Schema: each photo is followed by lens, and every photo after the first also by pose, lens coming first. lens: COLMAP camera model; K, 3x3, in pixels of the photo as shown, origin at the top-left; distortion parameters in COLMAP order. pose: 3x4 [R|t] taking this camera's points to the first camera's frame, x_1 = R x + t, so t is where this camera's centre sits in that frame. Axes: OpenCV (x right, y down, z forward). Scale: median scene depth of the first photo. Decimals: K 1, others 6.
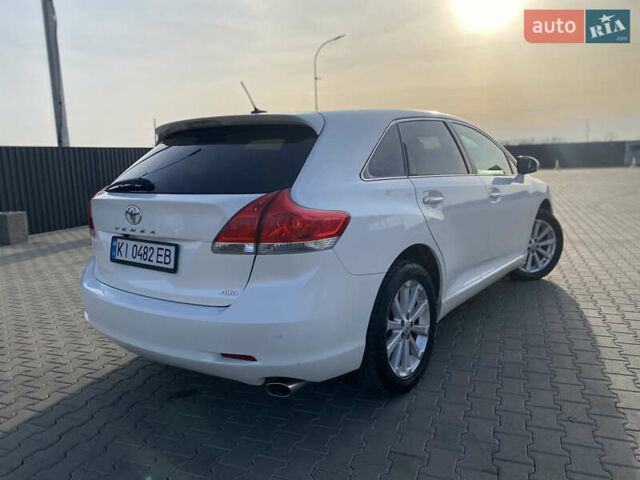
lens RADIAL K [[501.7, 0, 320.0], [0, 501.7, 240.0], [0, 0, 1]] dist [0.061452, -0.074733]
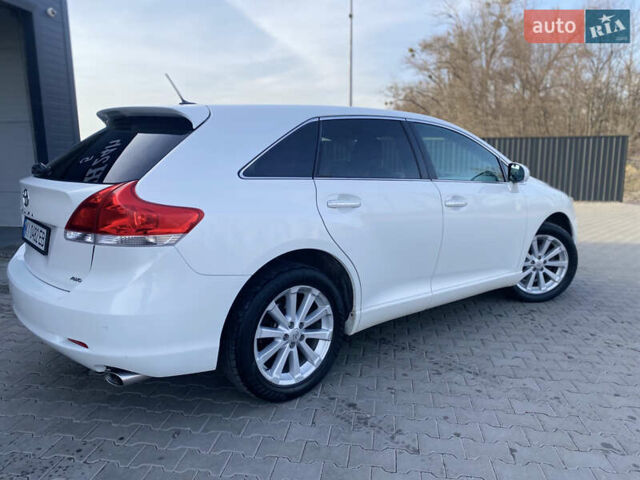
lens RADIAL K [[501.7, 0, 320.0], [0, 501.7, 240.0], [0, 0, 1]] dist [0.061452, -0.074733]
pose [[0.971022, 0.086893, -0.222633, 0.471774], [-0.083343, 0.996199, 0.025312, -0.038154], [0.223986, -0.006023, 0.974574, 0.092482]]
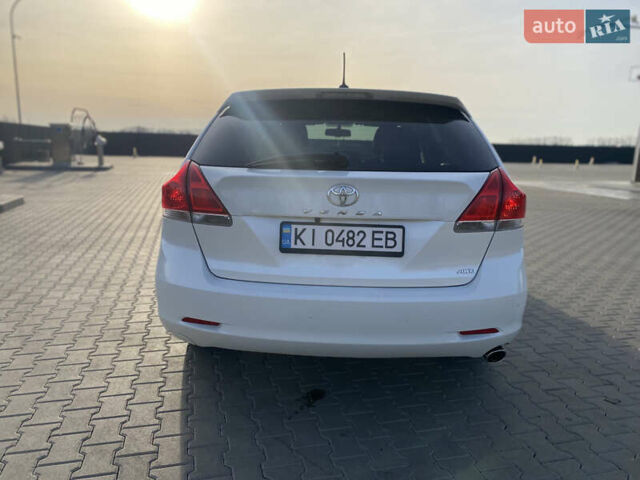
lens RADIAL K [[501.7, 0, 320.0], [0, 501.7, 240.0], [0, 0, 1]] dist [0.061452, -0.074733]
pose [[0.812287, -0.057113, 0.580455, -0.894603], [0.042454, 0.998344, 0.038821, -0.007254], [-0.581711, -0.006891, 0.813367, 0.312871]]
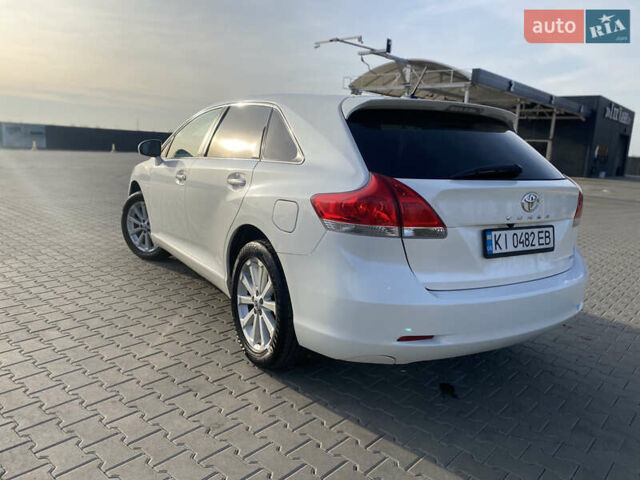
lens RADIAL K [[501.7, 0, 320.0], [0, 501.7, 240.0], [0, 0, 1]] dist [0.061452, -0.074733]
pose [[0.331098, -0.127054, 0.935004, -1.418373], [0.093052, 0.990460, 0.101639, -0.113090], [-0.938997, 0.053352, 0.339762, 1.037883]]
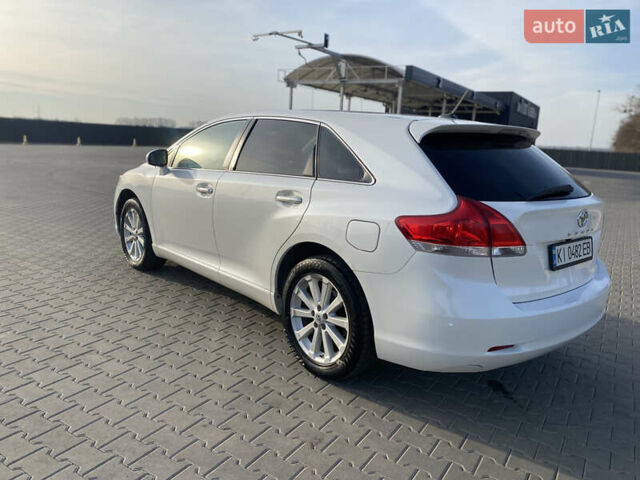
lens RADIAL K [[501.7, 0, 320.0], [0, 501.7, 240.0], [0, 0, 1]] dist [0.061452, -0.074733]
pose [[0.176430, -0.154578, 0.972100, -1.541034], [0.103253, 0.985050, 0.137898, -0.213349], [-0.978883, 0.076043, 0.189752, 1.337053]]
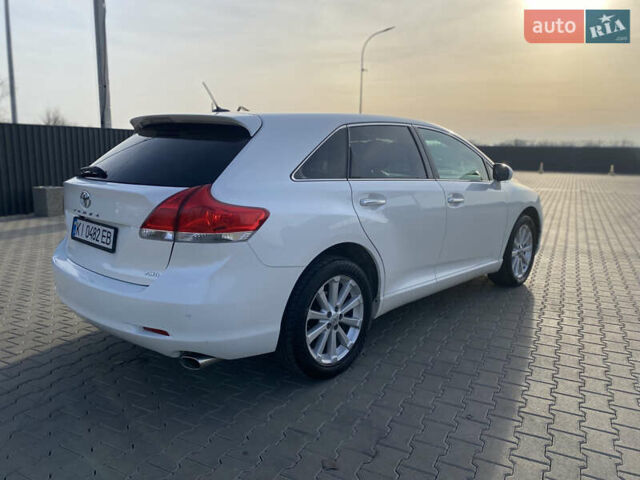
lens RADIAL K [[501.7, 0, 320.0], [0, 501.7, 240.0], [0, 0, 1]] dist [0.061452, -0.074733]
pose [[0.992669, 0.070542, -0.098146, 0.266877], [-0.068515, 0.997364, 0.023872, -0.020905], [0.099571, -0.016972, 0.994886, -0.079191]]
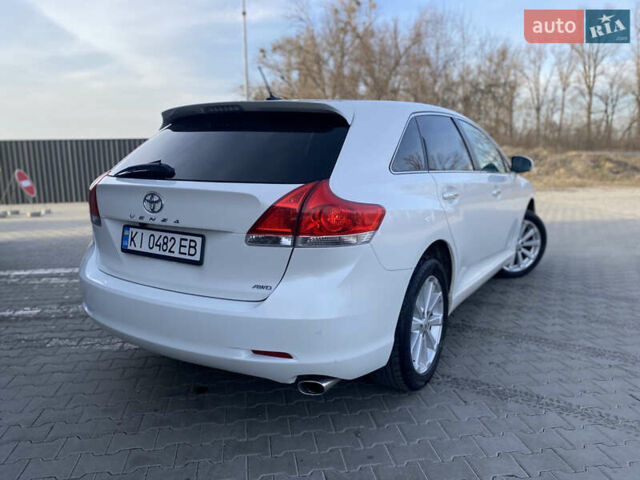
lens RADIAL K [[501.7, 0, 320.0], [0, 501.7, 240.0], [0, 0, 1]] dist [0.061452, -0.074733]
pose [[0.995450, 0.020573, 0.093038, -0.145389], [-0.021567, 0.999720, 0.009695, 0.004015], [-0.092812, -0.011658, 0.995615, 0.038658]]
